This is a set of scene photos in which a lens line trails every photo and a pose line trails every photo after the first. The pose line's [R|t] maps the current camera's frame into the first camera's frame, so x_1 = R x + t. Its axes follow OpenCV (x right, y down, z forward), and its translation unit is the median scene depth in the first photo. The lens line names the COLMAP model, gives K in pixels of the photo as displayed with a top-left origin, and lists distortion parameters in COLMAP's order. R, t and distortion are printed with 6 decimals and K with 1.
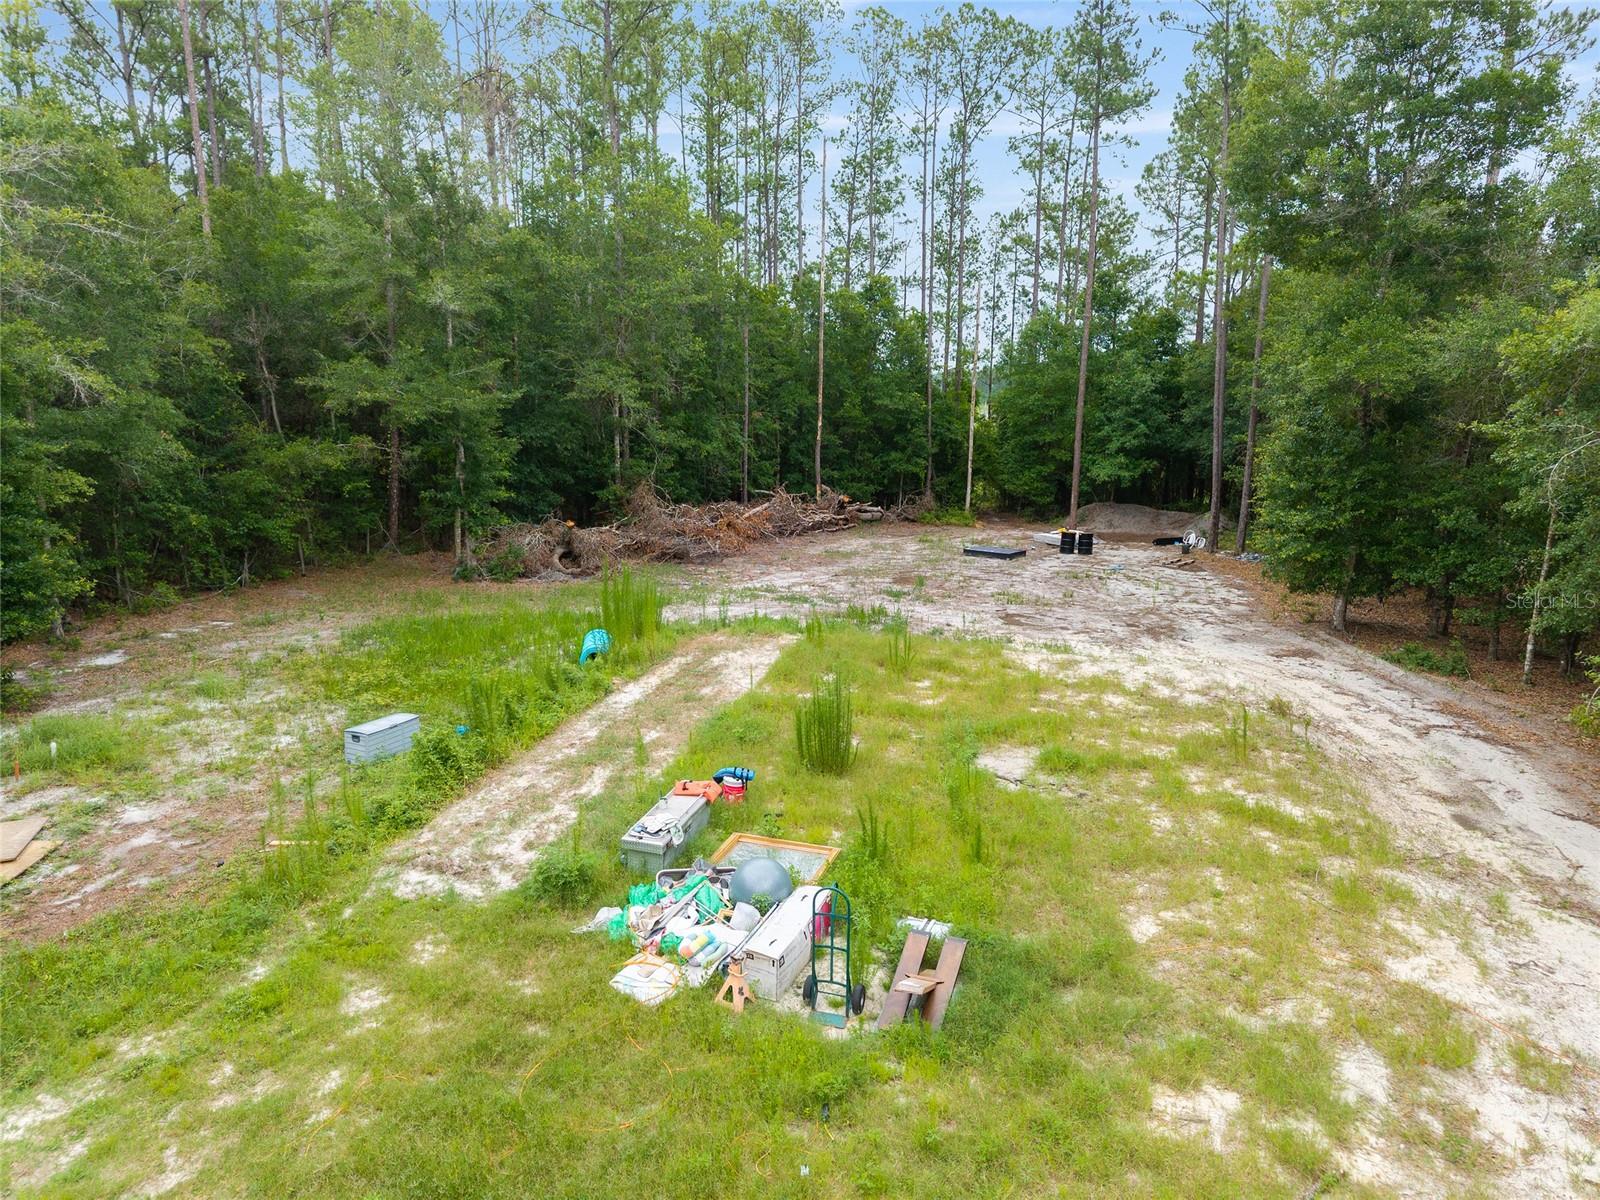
lens RADIAL K [[1067.9, 0, 783.4], [0, 1067.9, 590.2], [0, 0, 1]] dist [0.042727, -0.048550]
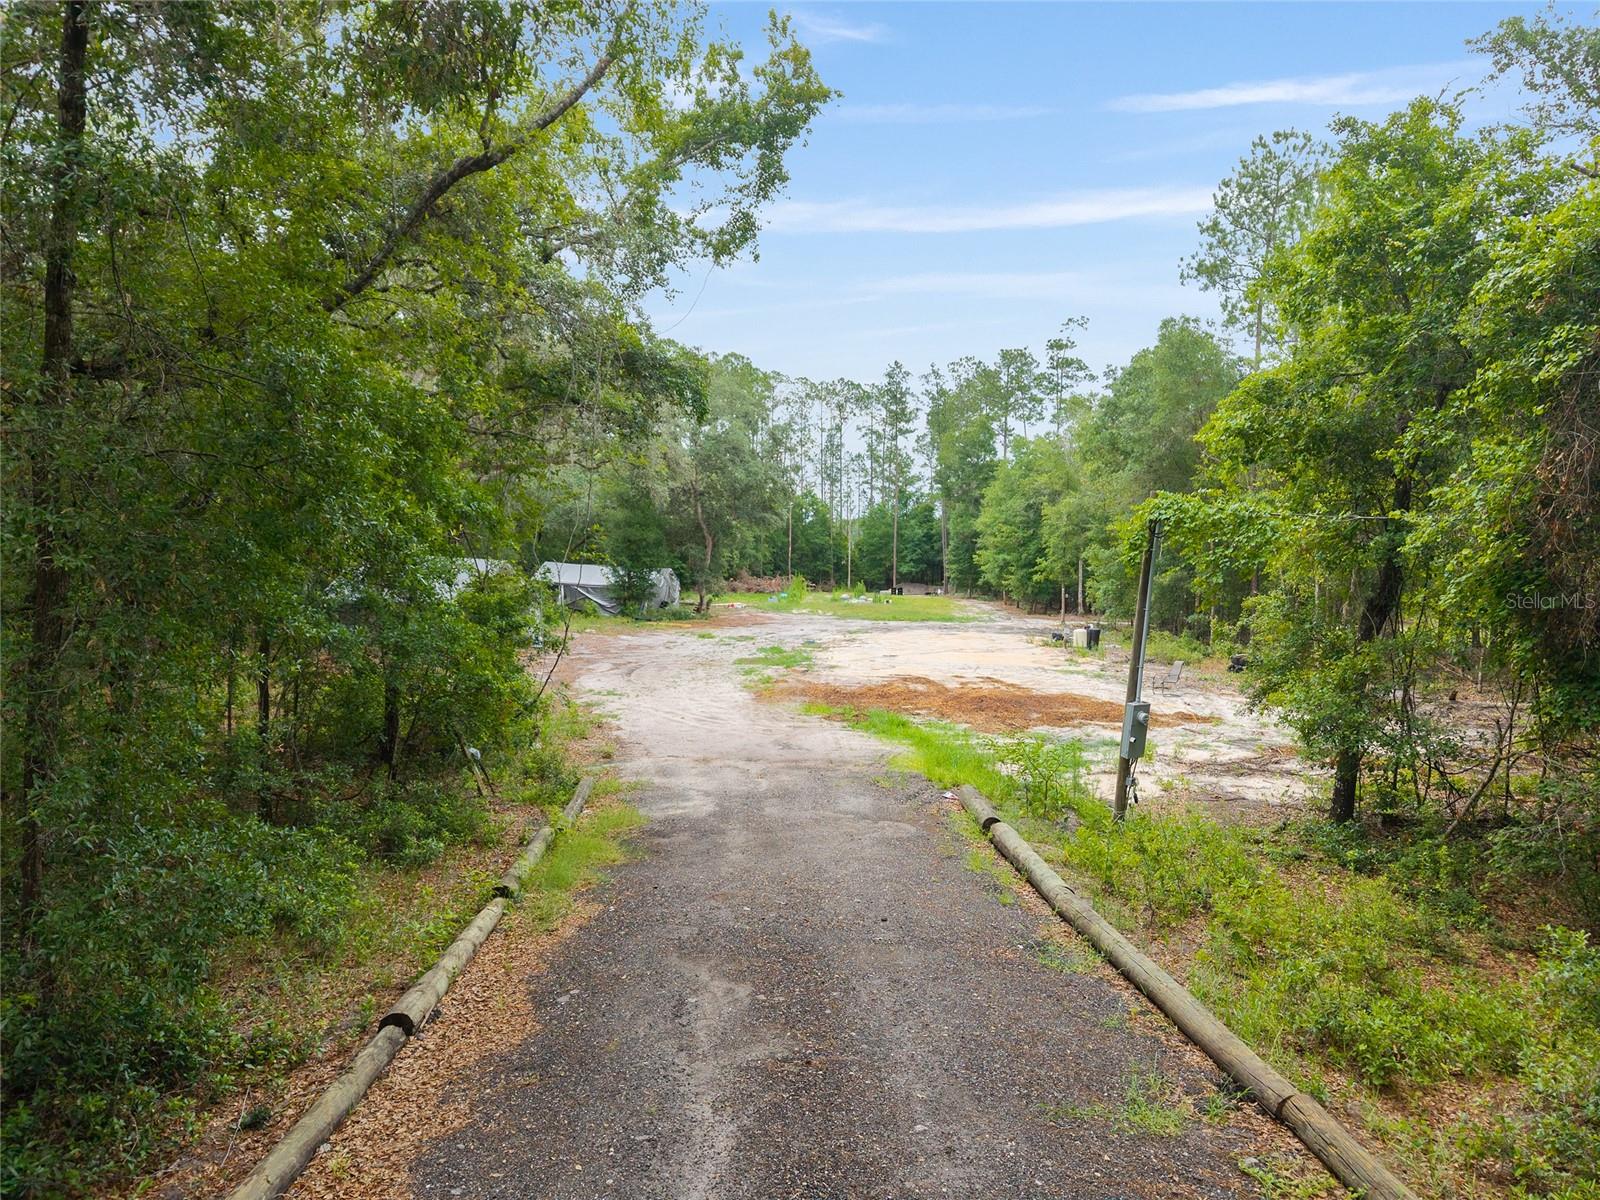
lens RADIAL K [[1067.9, 0, 772.0], [0, 1067.9, 606.5], [0, 0, 1]] dist [0.042727, -0.048550]
pose [[0.986150, -0.010424, 0.165530, -0.477394], [0.031217, 0.991851, -0.123516, 0.313660], [-0.162893, 0.126973, 0.978439, -1.559588]]
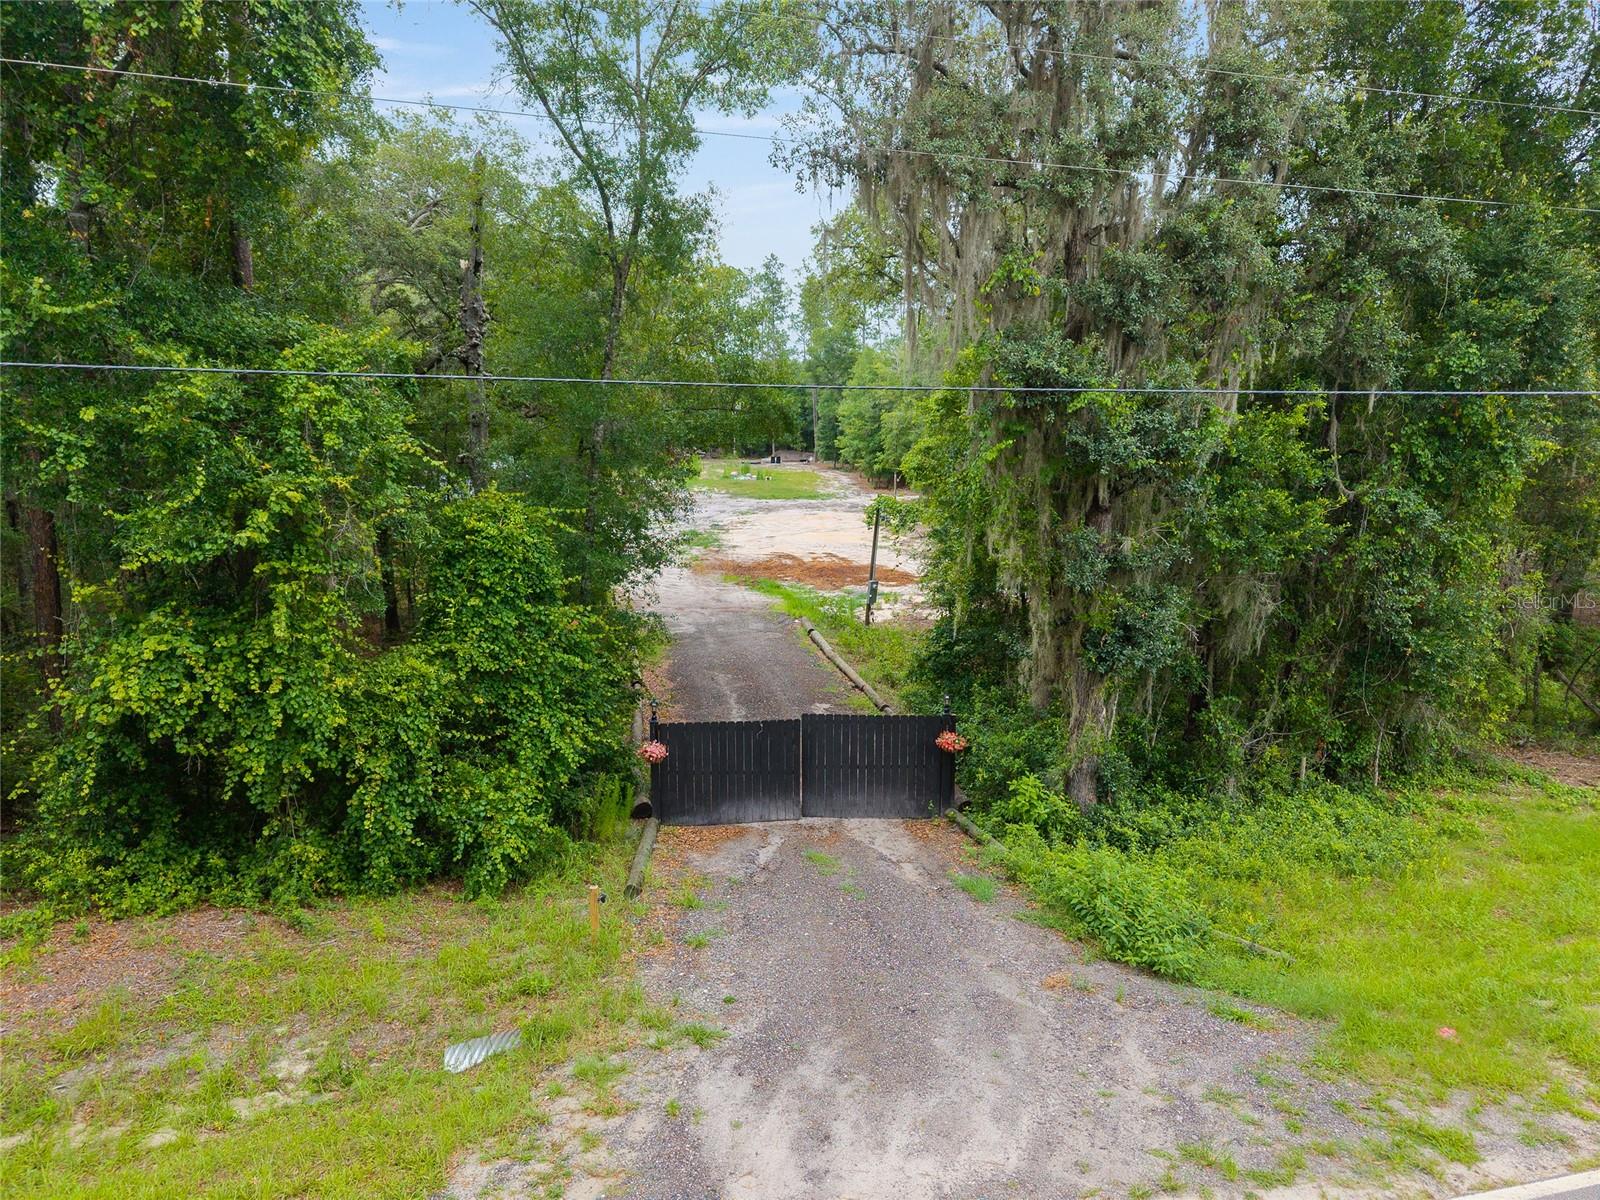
lens RADIAL K [[1067.9, 0, 789.7], [0, 1067.9, 606.6], [0, 0, 1]] dist [0.042727, -0.048550]
pose [[0.956634, -0.061050, 0.284824, -0.612807], [0.054694, 0.998046, 0.030225, 0.295595], [-0.286113, -0.013336, 0.958103, -2.047107]]
